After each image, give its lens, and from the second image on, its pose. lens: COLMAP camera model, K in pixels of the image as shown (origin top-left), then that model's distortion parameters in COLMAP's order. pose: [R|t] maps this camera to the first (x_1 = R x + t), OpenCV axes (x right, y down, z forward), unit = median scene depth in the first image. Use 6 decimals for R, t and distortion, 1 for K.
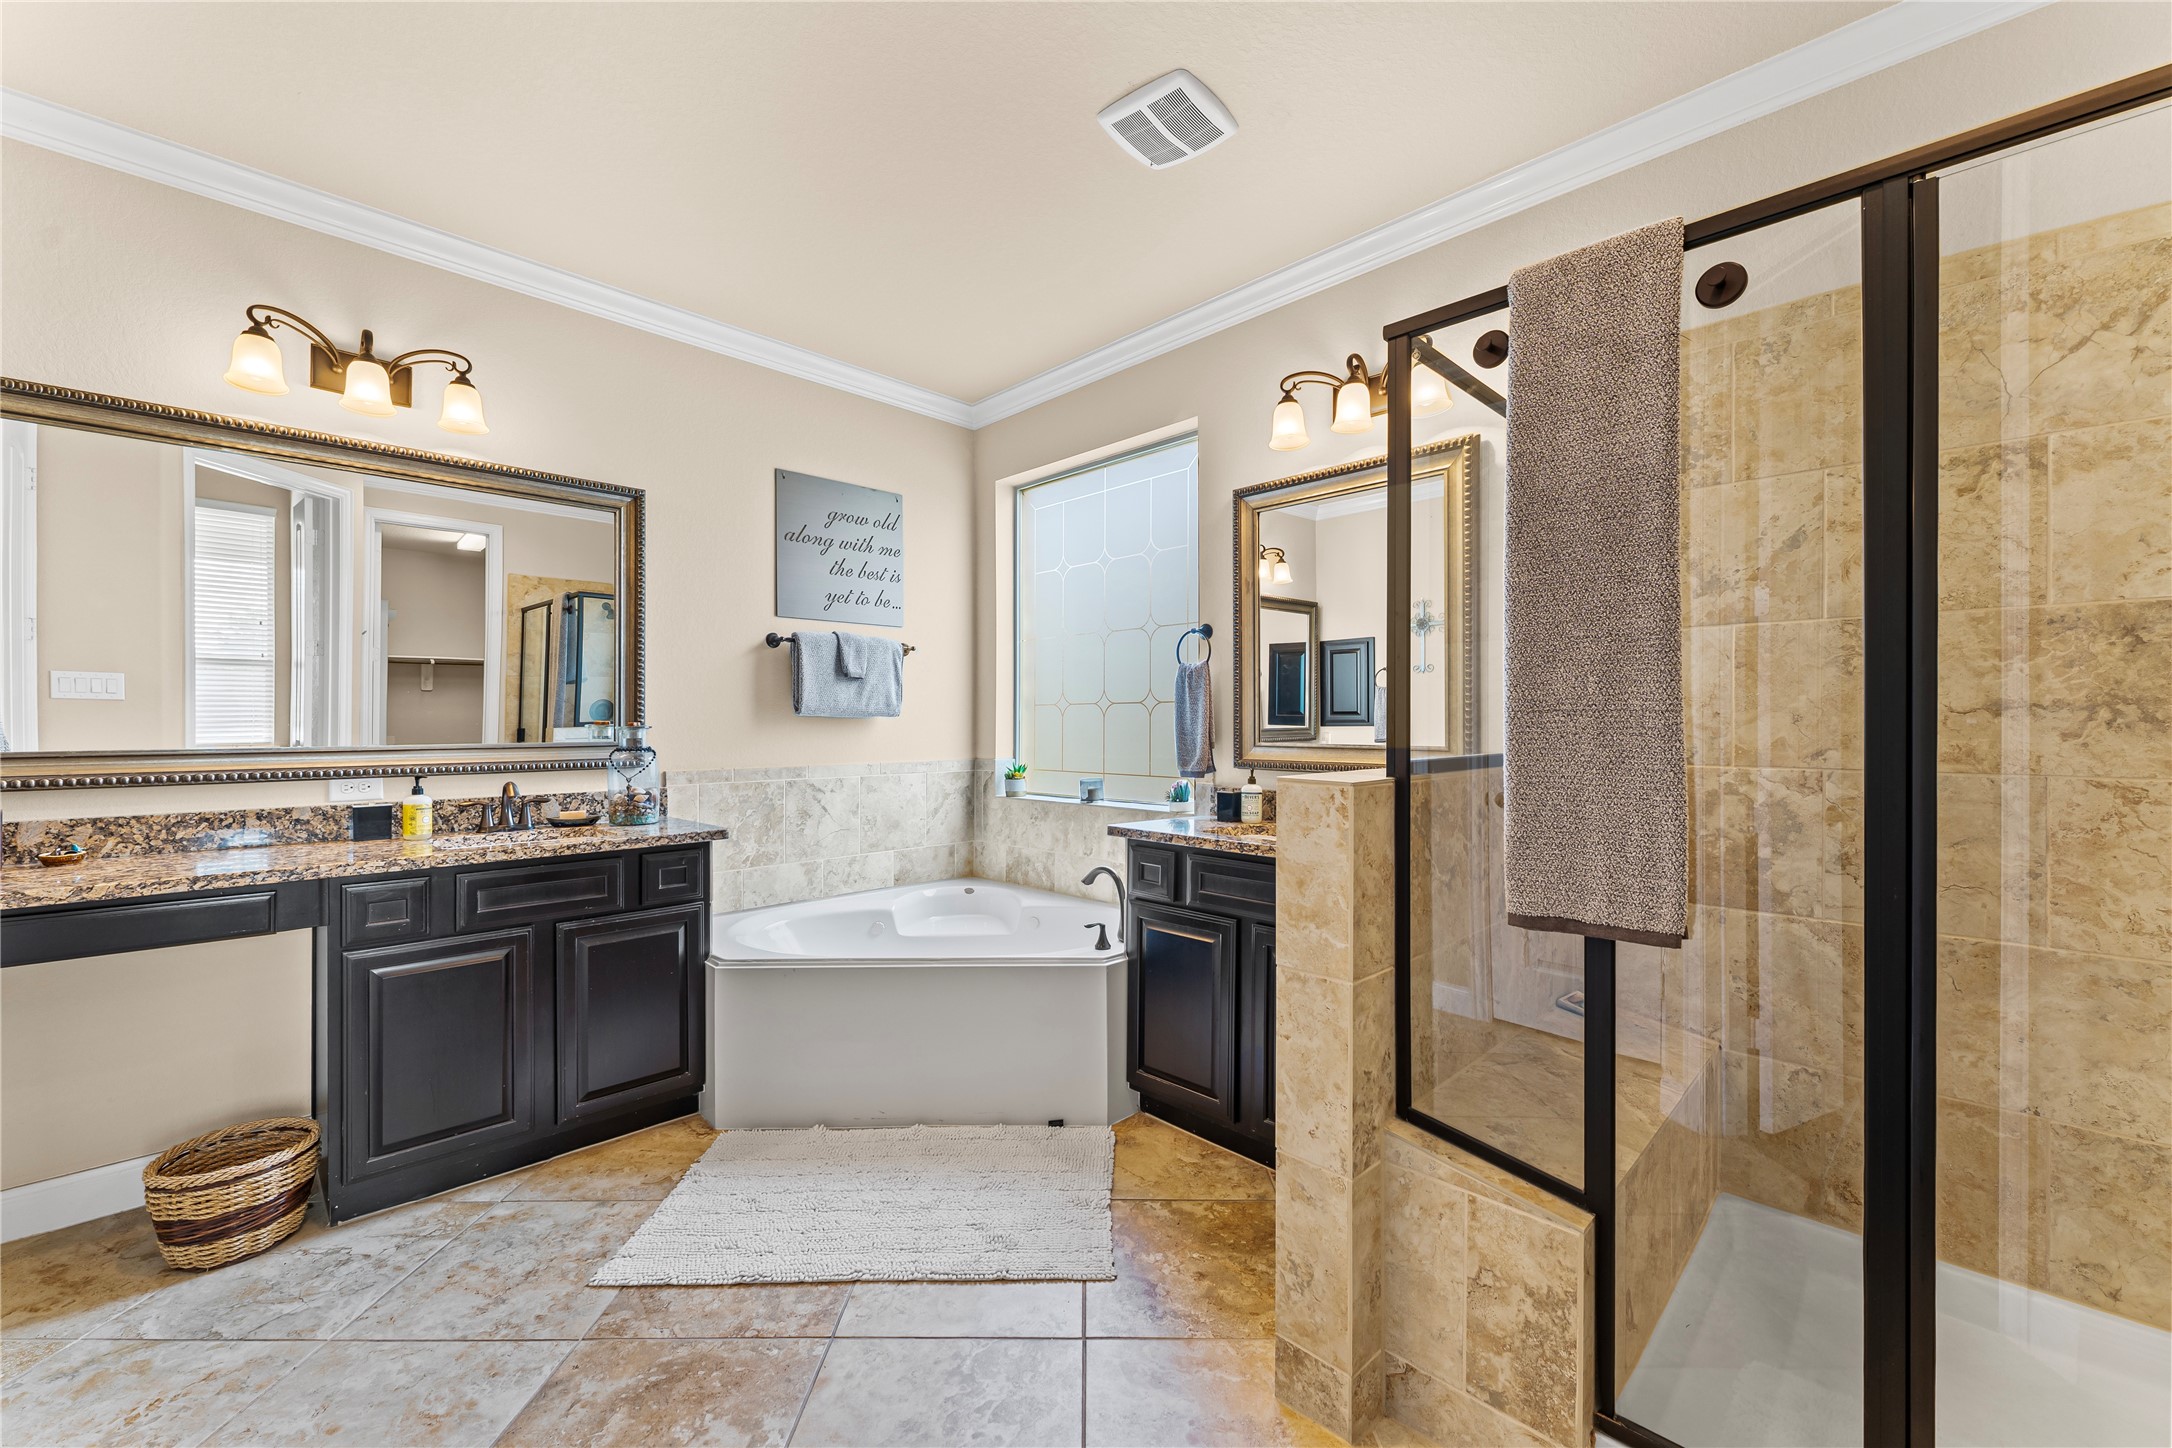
lens RADIAL K [[873.8, 0, 1084.2], [0, 873.8, 718.8], [0, 0, 1]] dist [0.000955, -0.000831]
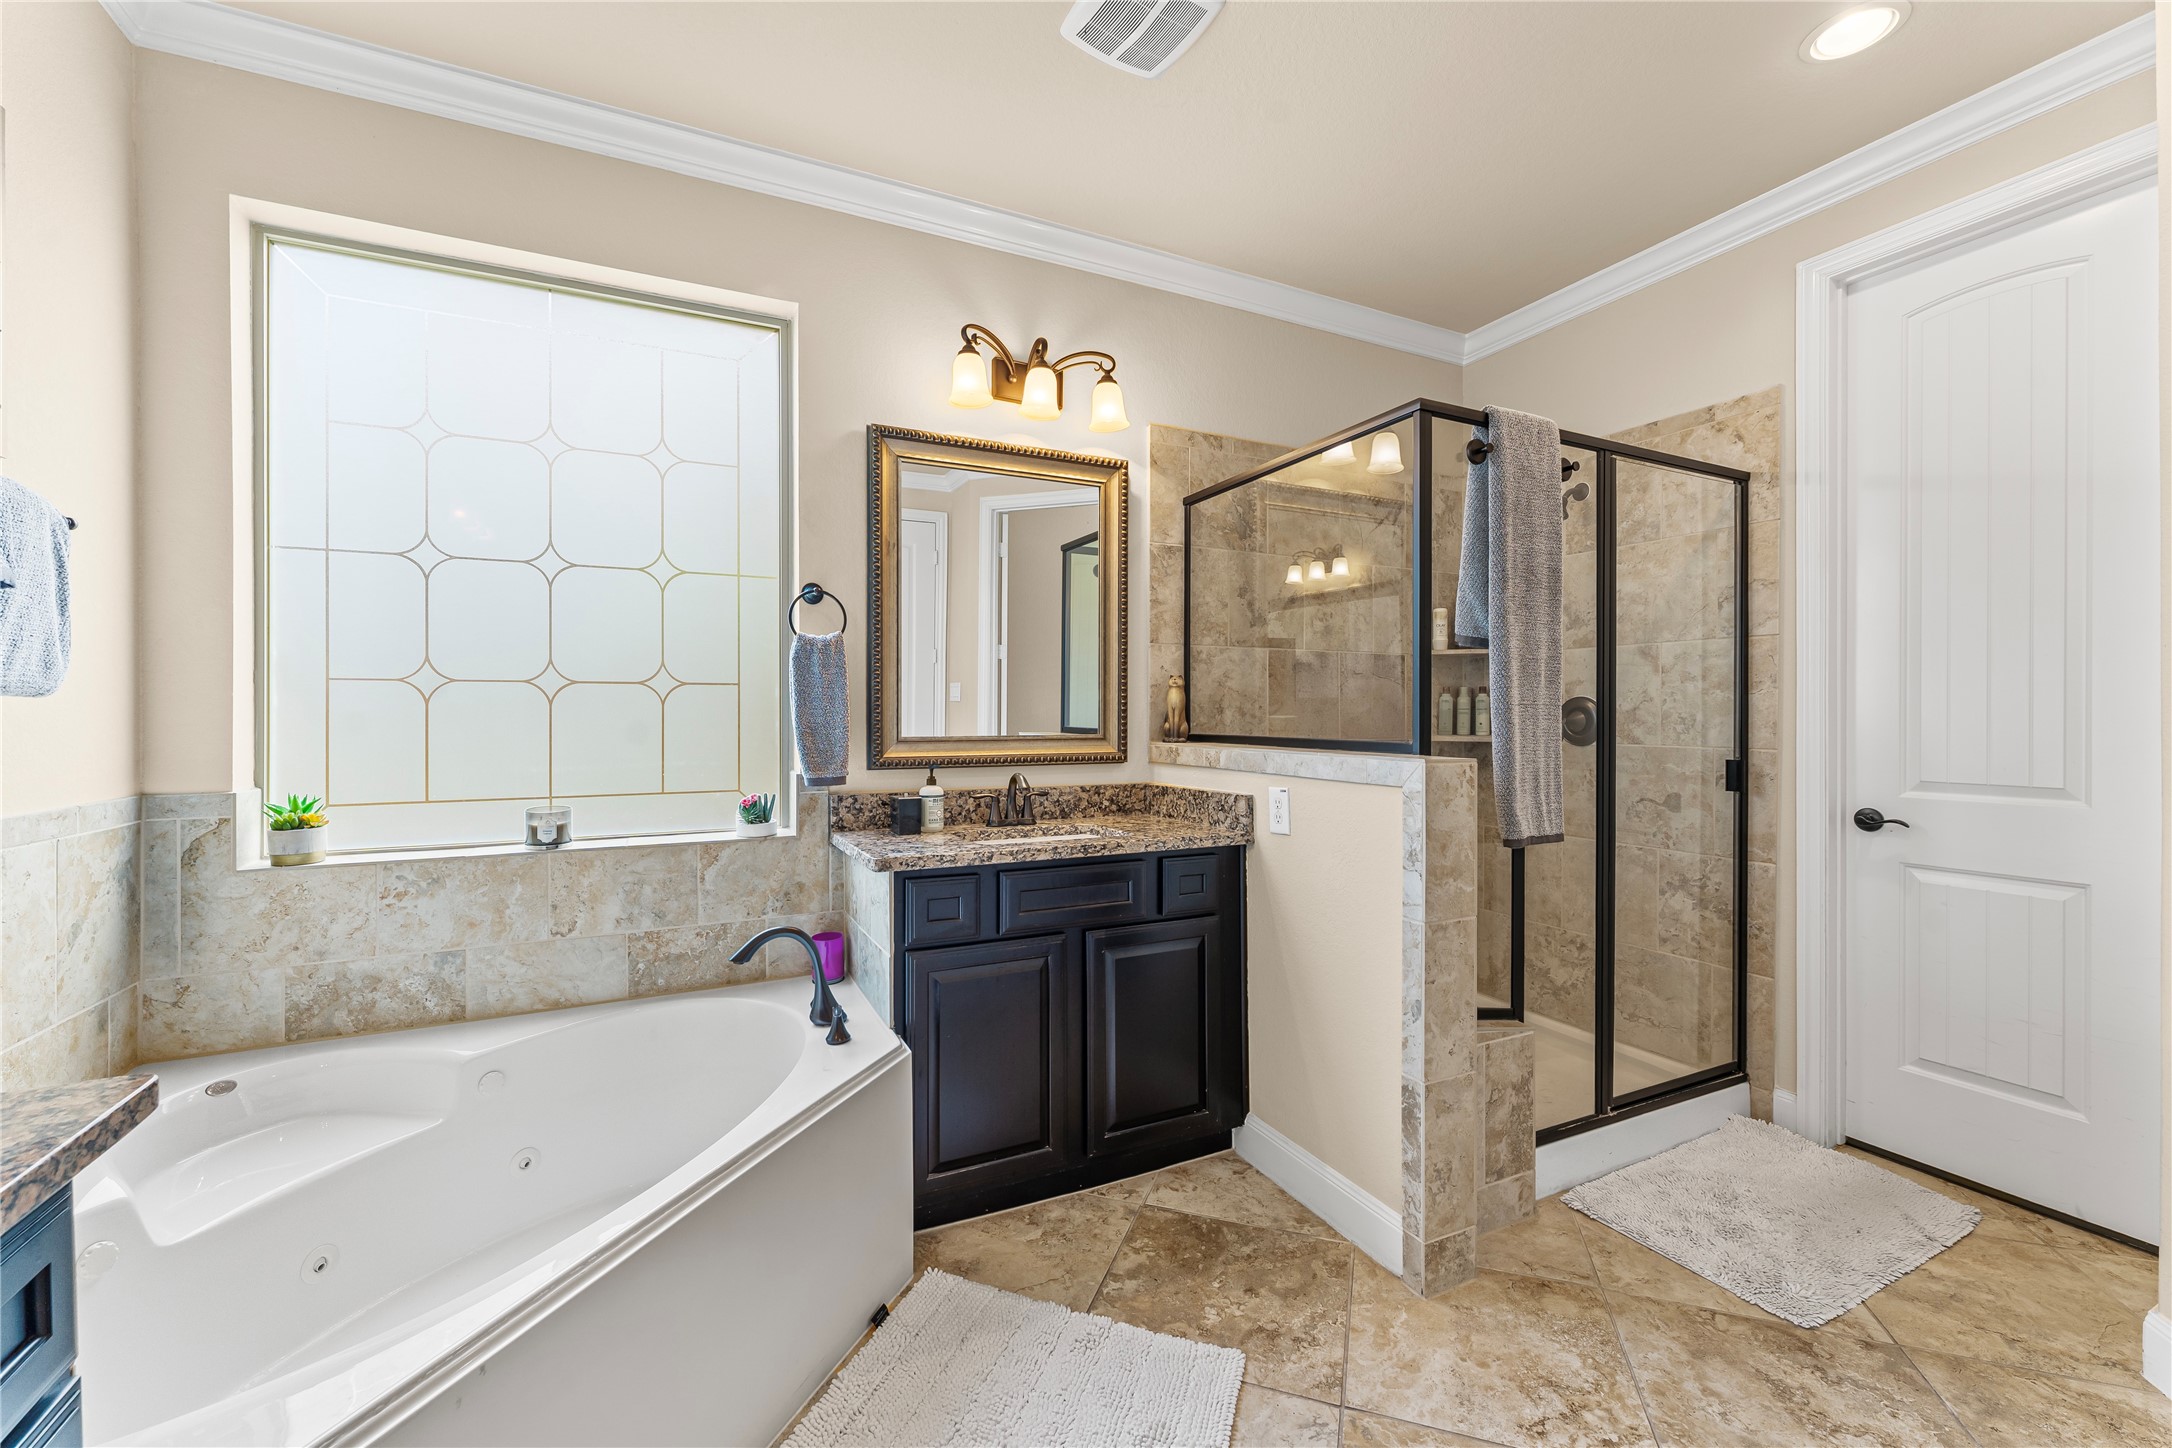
lens RADIAL K [[873.8, 0, 1084.5], [0, 873.8, 714.6], [0, 0, 1]] dist [0.000955, -0.000831]
pose [[0.318899, -0.000767, 0.947788, -0.563840], [-0.002900, 0.999994, 0.001785, 0.003863], [-0.947784, -0.003317, 0.318895, 0.591106]]
